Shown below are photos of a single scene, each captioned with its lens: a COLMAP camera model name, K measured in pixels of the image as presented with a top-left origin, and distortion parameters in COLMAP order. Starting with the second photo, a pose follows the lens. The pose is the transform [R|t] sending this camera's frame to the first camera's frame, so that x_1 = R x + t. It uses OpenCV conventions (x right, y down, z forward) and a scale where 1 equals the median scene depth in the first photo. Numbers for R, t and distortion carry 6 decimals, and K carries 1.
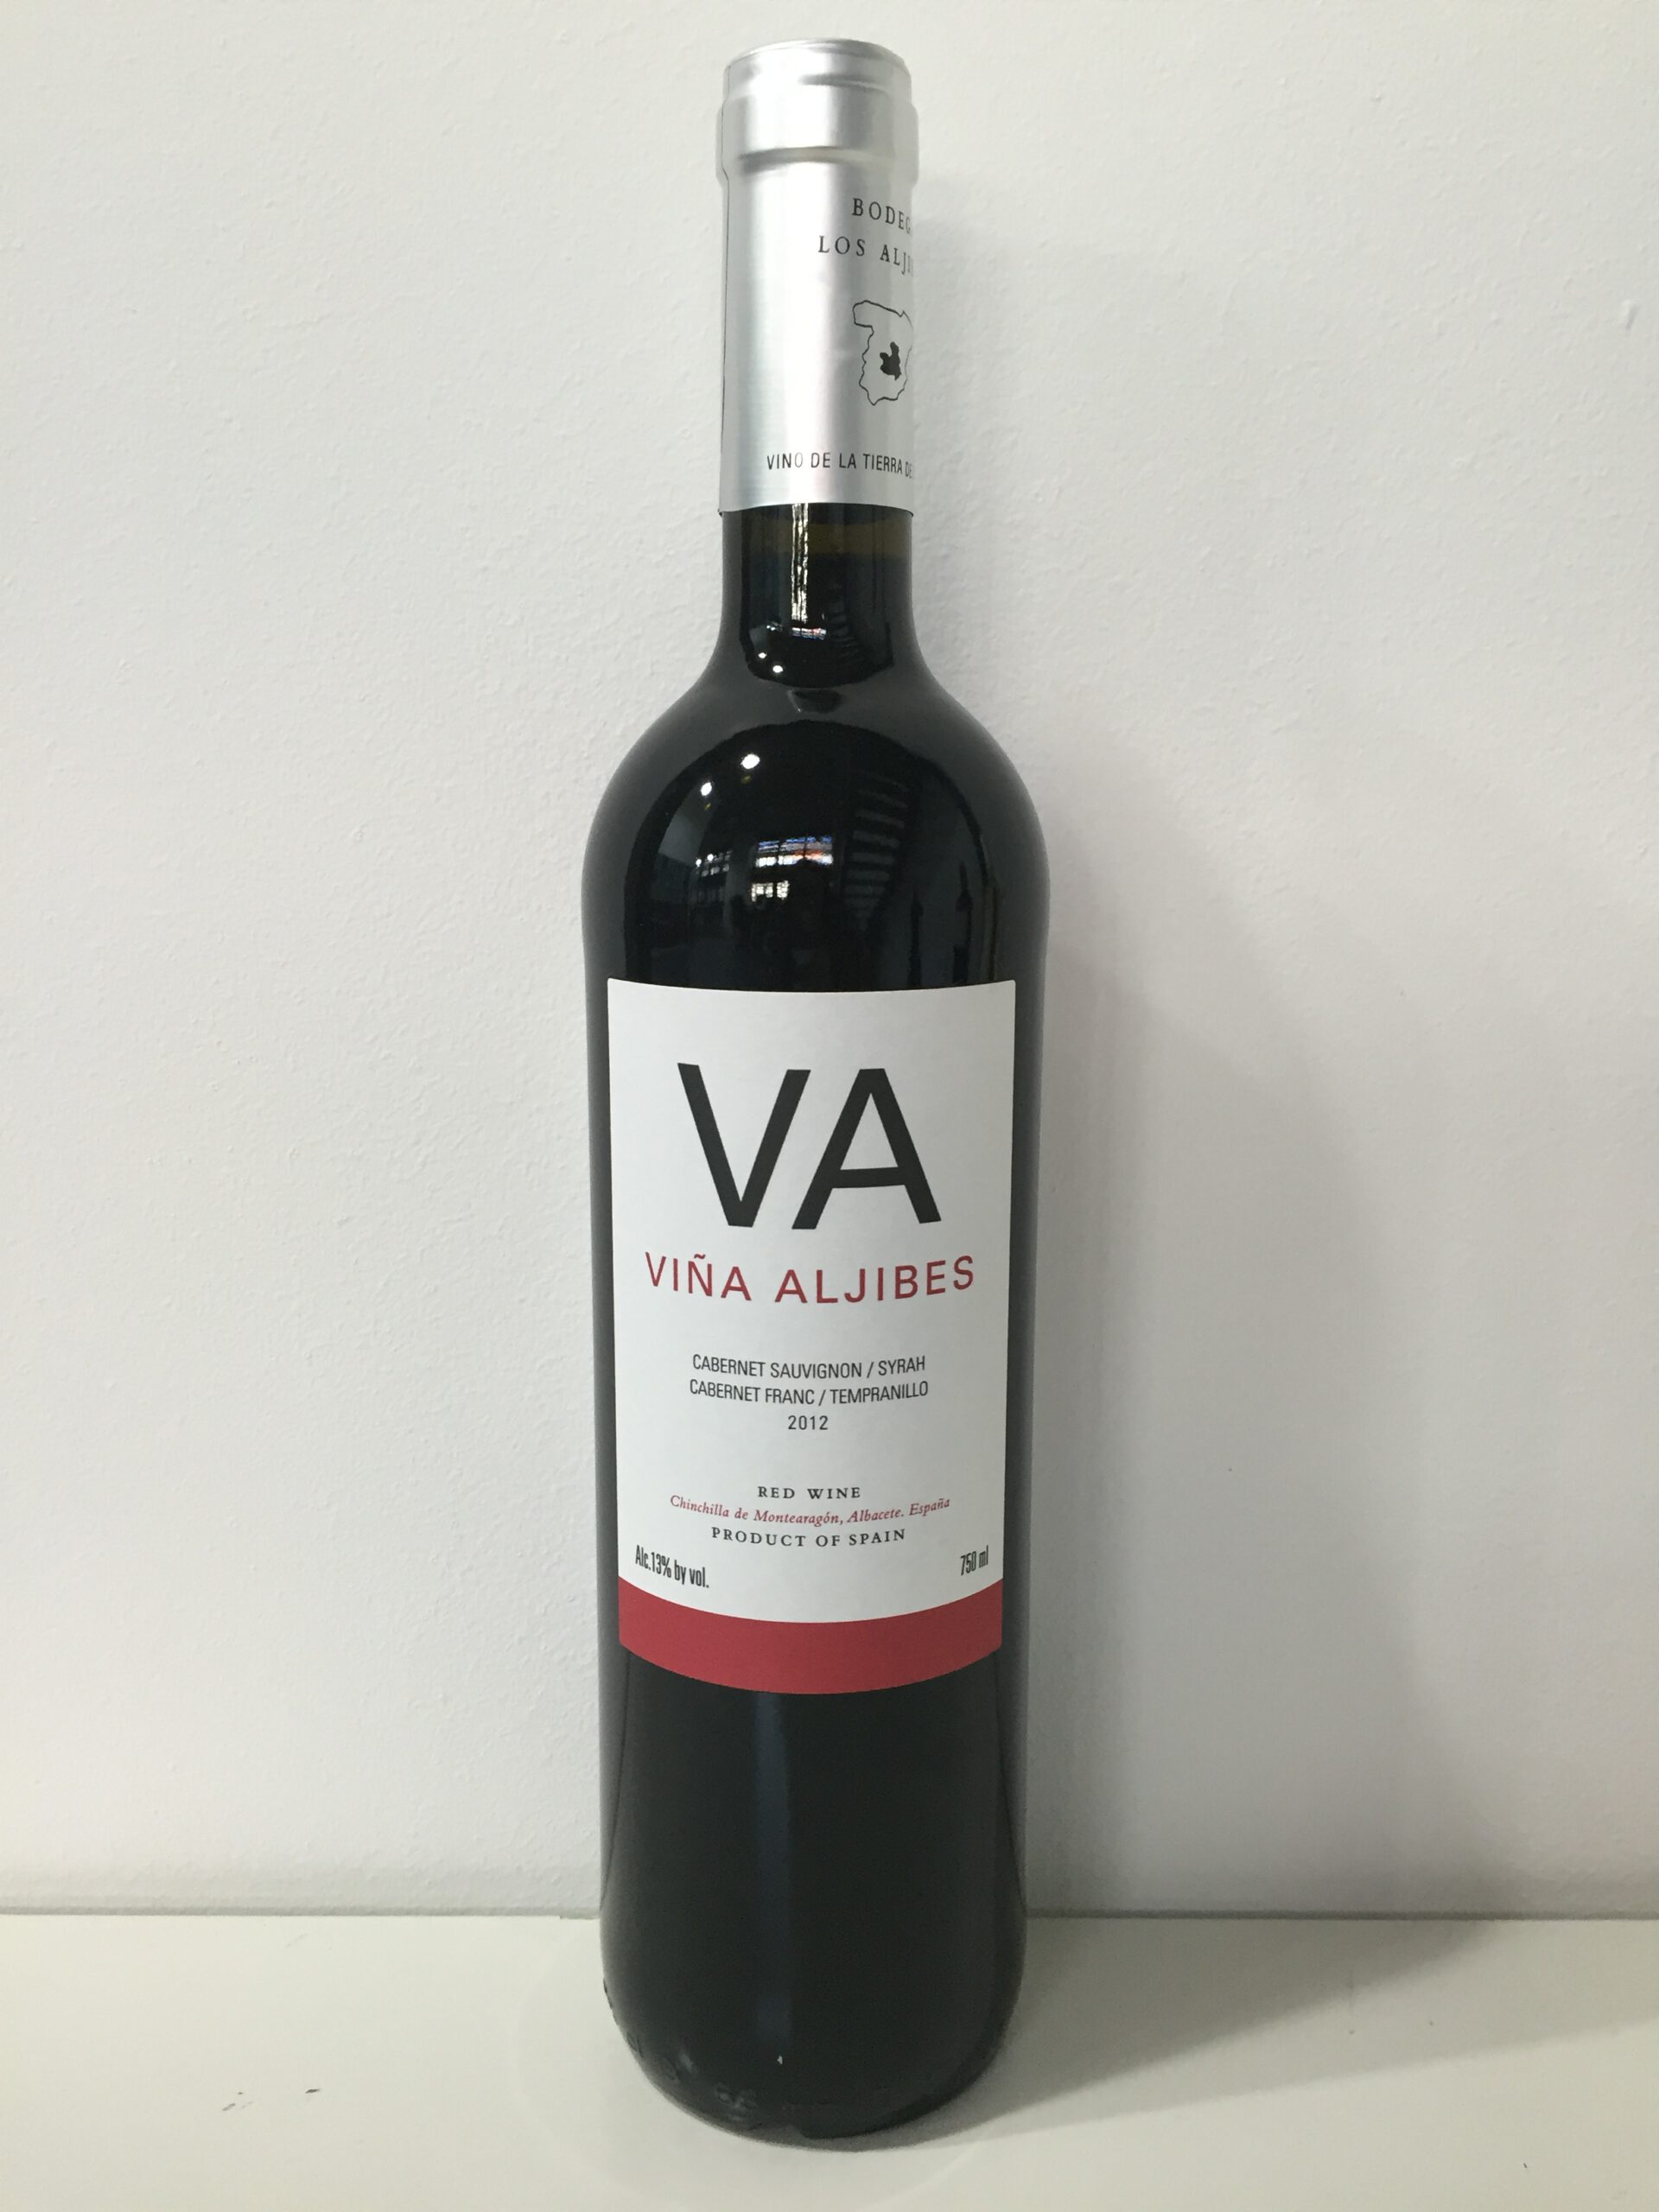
lens RADIAL K [[1888.8, 0, 835.6], [0, 1888.8, 1120.4], [0, 0, 1]] dist [0.021001, -0.059006]
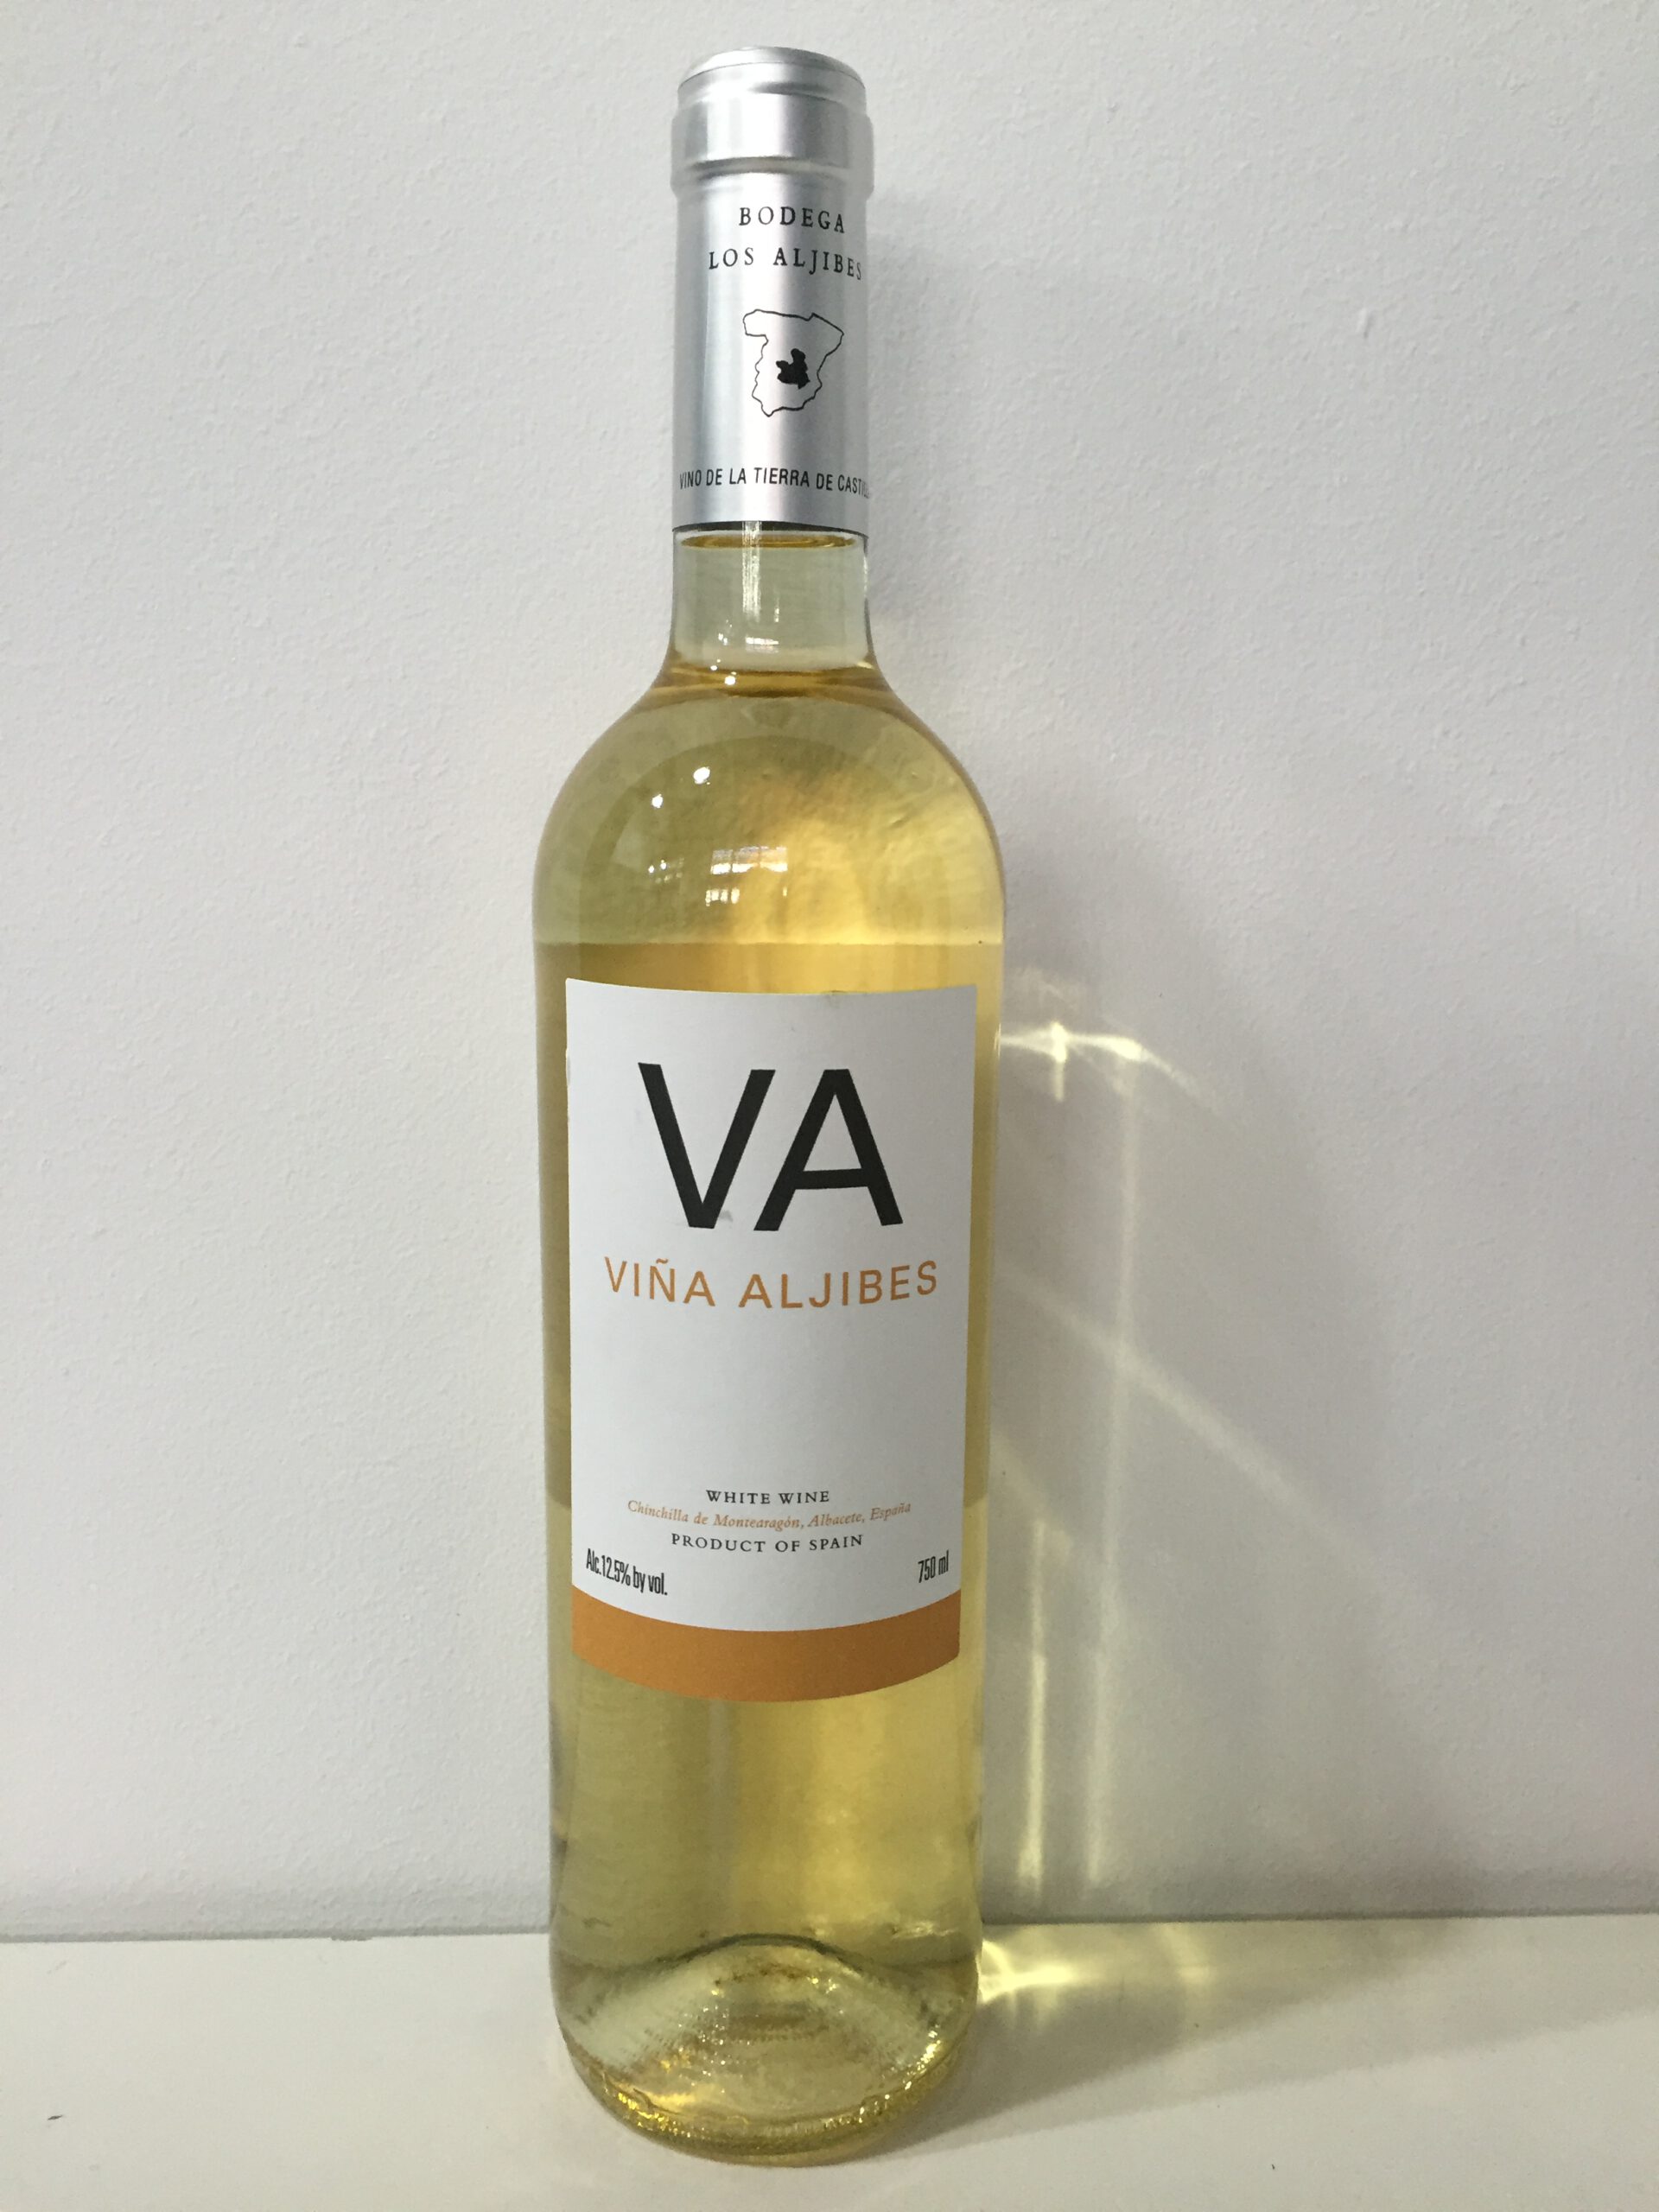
lens RADIAL K [[1888.8, 0, 872.0], [0, 1888.8, 1095.7], [0, 0, 1]] dist [0.021001, -0.059006]
pose [[0.999490, -0.004231, 0.031643, 0.110631], [0.004697, 0.999881, -0.014670, -0.001200], [-0.031577, 0.014811, 0.999392, 0.005366]]
